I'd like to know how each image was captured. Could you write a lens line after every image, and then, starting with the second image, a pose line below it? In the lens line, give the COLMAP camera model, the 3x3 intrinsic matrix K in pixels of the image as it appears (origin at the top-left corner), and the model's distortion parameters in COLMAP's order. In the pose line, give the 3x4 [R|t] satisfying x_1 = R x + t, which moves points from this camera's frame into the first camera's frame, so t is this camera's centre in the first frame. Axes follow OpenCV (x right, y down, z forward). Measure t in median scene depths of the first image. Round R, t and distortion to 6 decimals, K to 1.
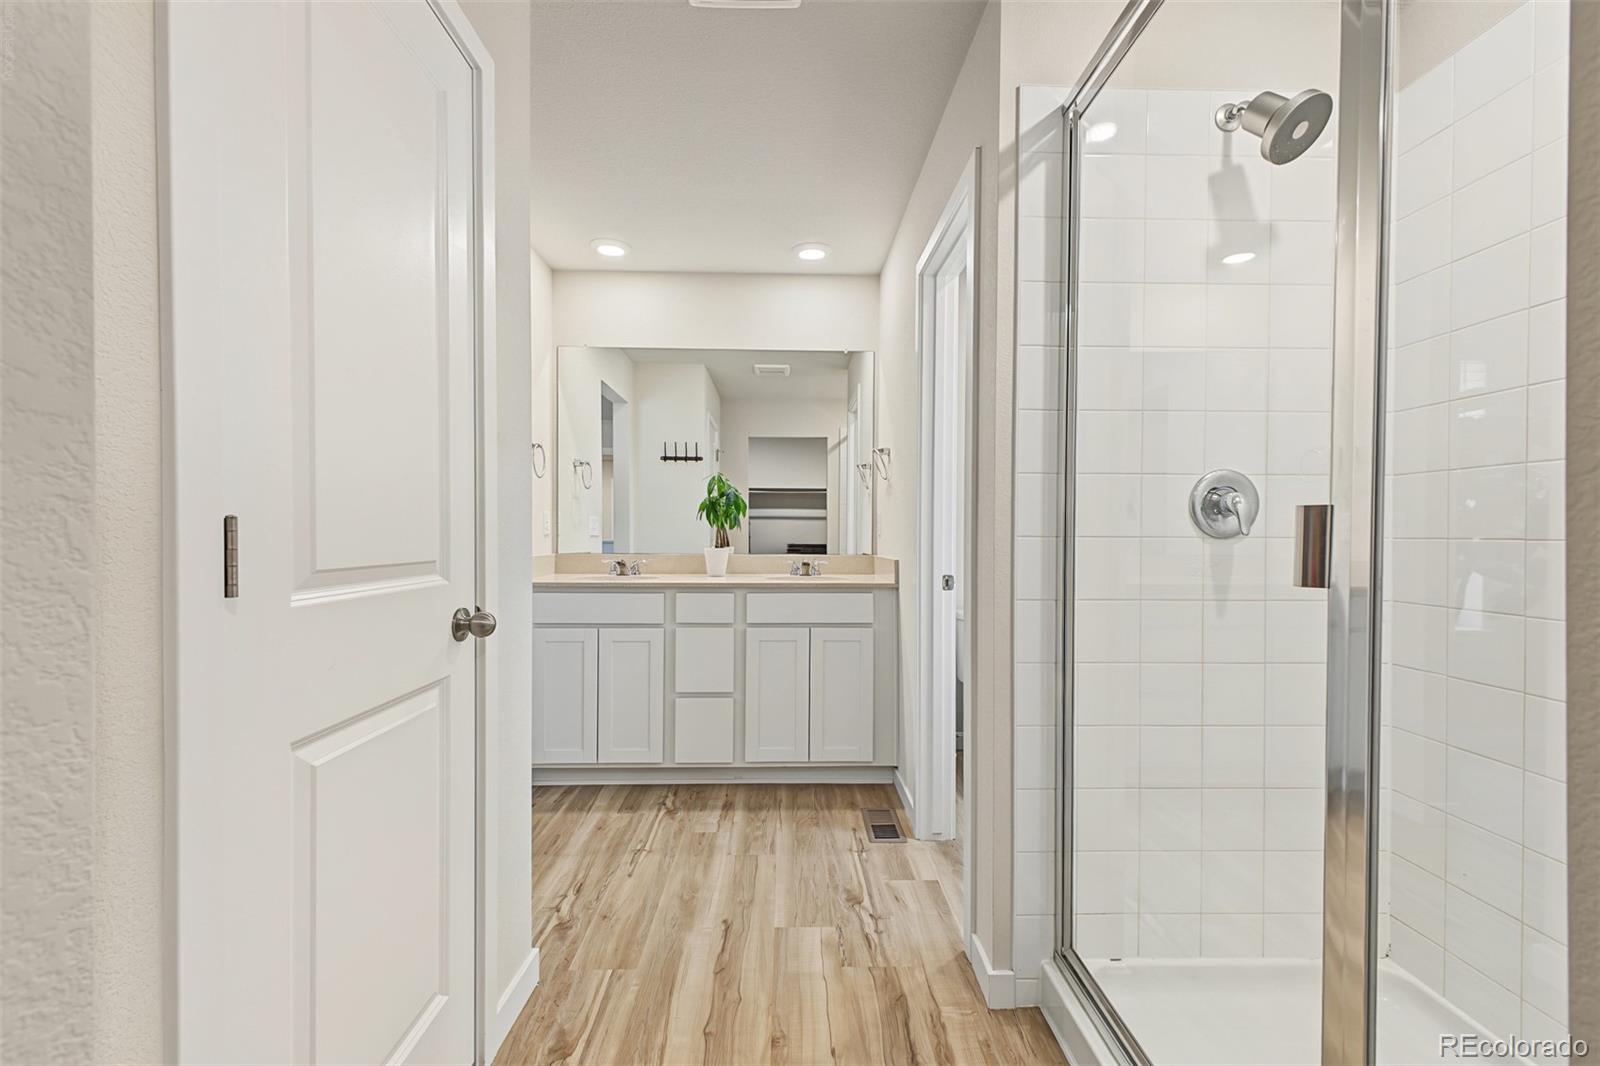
lens RADIAL K [[637.7, 0, 829.0], [0, 637.7, 523.3], [0, 0, 1]] dist [0.018945, -0.007318]
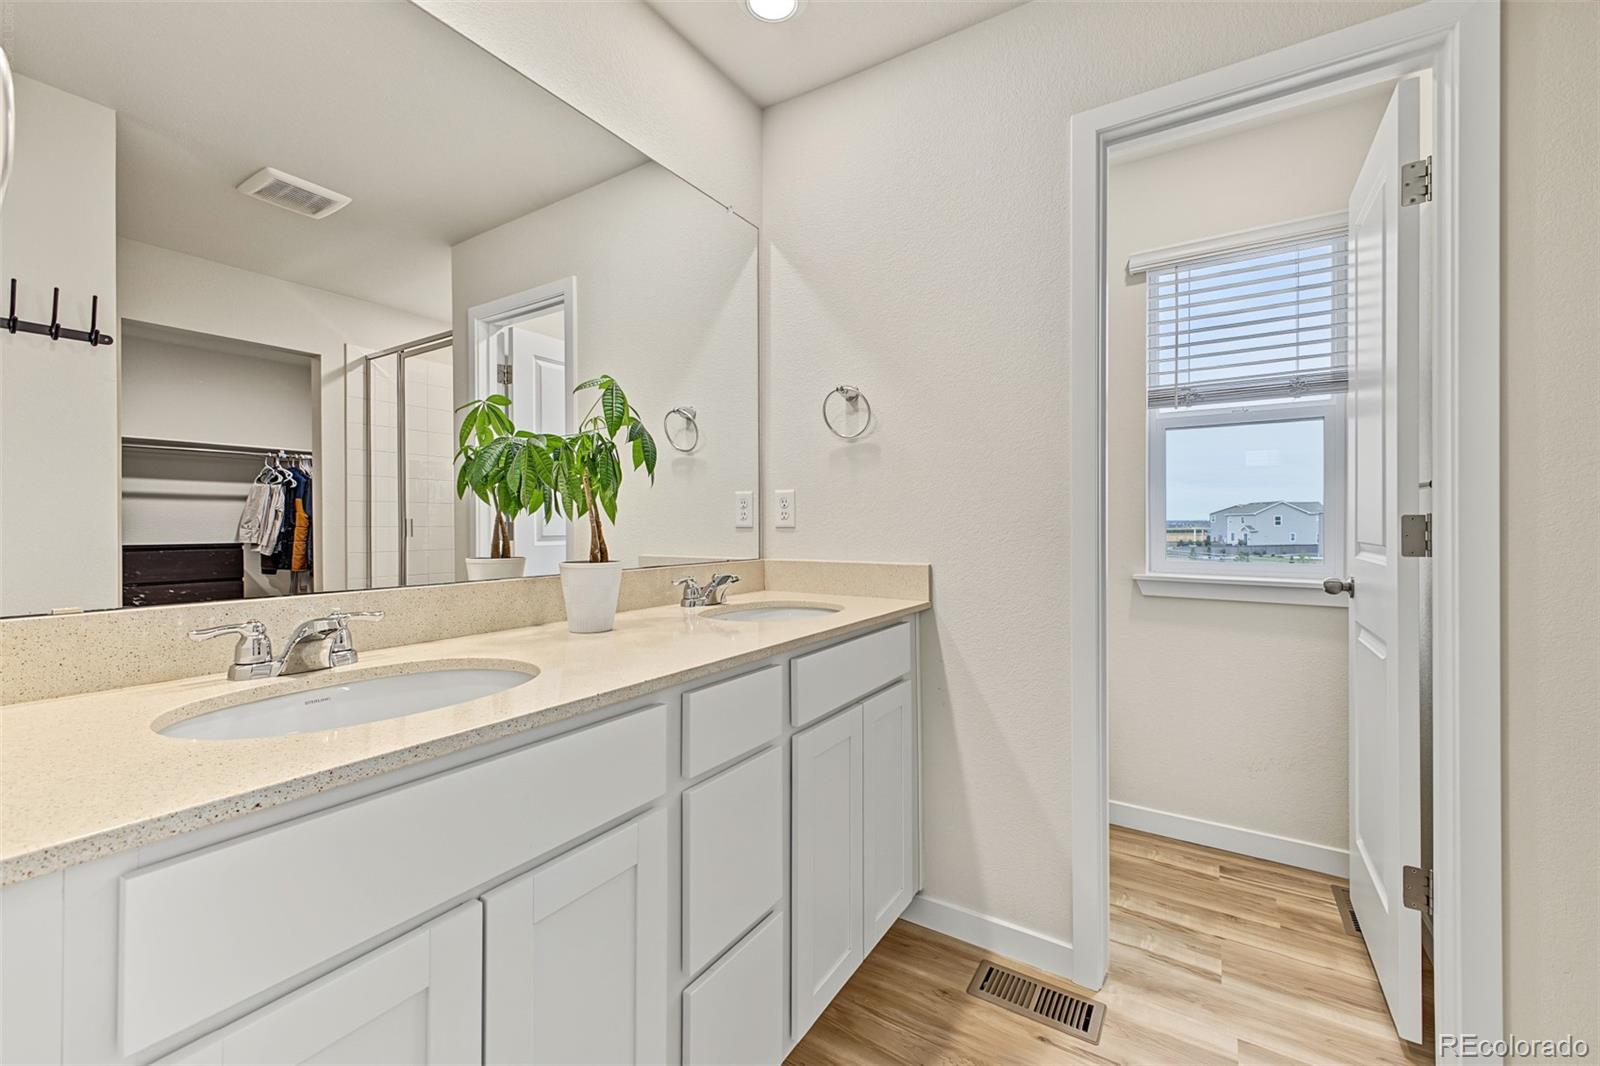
lens RADIAL K [[637.7, 0, 829.0], [0, 637.7, 523.3], [0, 0, 1]] dist [0.018945, -0.007318]
pose [[0.584751, -0.005292, 0.811196, -0.465806], [-0.006893, 0.999910, 0.011492, 0.008275], [-0.811184, -0.012311, 0.584662, 0.710417]]
